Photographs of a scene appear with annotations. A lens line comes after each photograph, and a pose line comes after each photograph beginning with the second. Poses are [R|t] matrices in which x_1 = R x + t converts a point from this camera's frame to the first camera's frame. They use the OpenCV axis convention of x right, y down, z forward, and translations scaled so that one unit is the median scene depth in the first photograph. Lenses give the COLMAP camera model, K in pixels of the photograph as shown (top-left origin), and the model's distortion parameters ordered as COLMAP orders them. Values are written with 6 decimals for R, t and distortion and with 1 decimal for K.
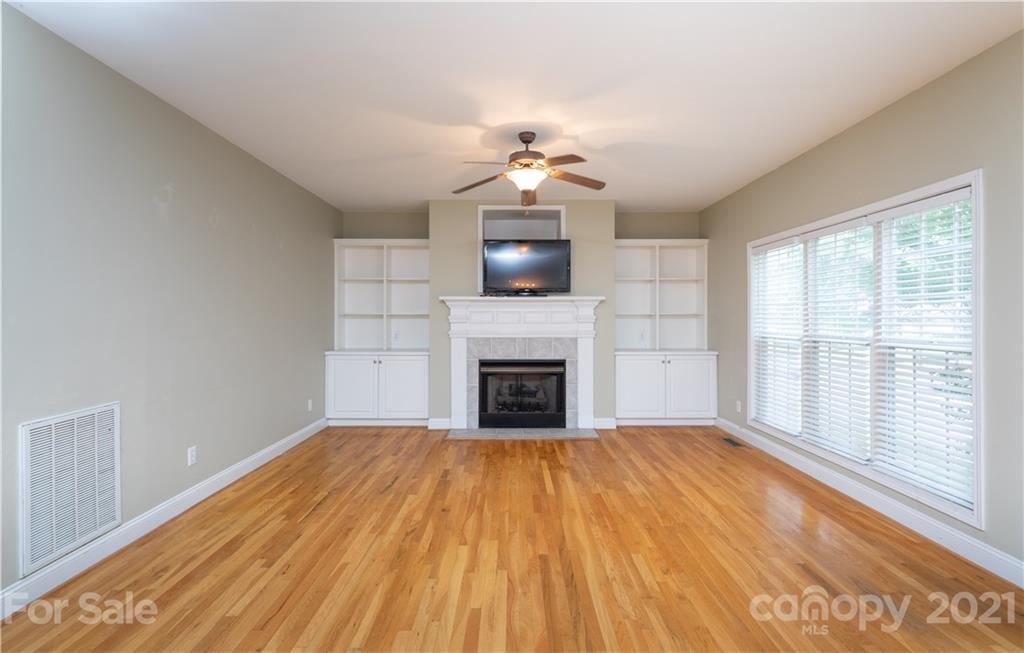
lens RADIAL K [[495.4, 0, 513.7], [0, 495.4, 322.4], [0, 0, 1]] dist [0.005822, 0.001359]
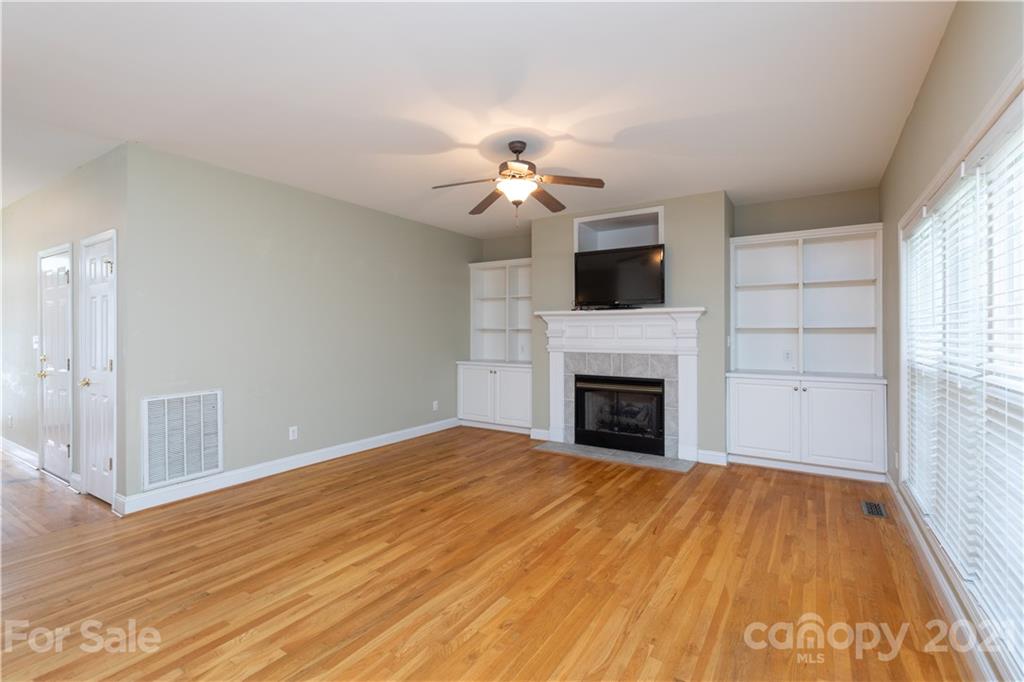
lens RADIAL K [[474.1, 0, 511.1], [0, 474.1, 336.6], [0, 0, 1]] dist [0.006477, 0.000714]
pose [[0.837771, 0.005671, -0.545993, 0.388980], [-0.004703, 0.999984, 0.003169, -0.003307], [0.546002, -0.000087, 0.837784, 0.156890]]
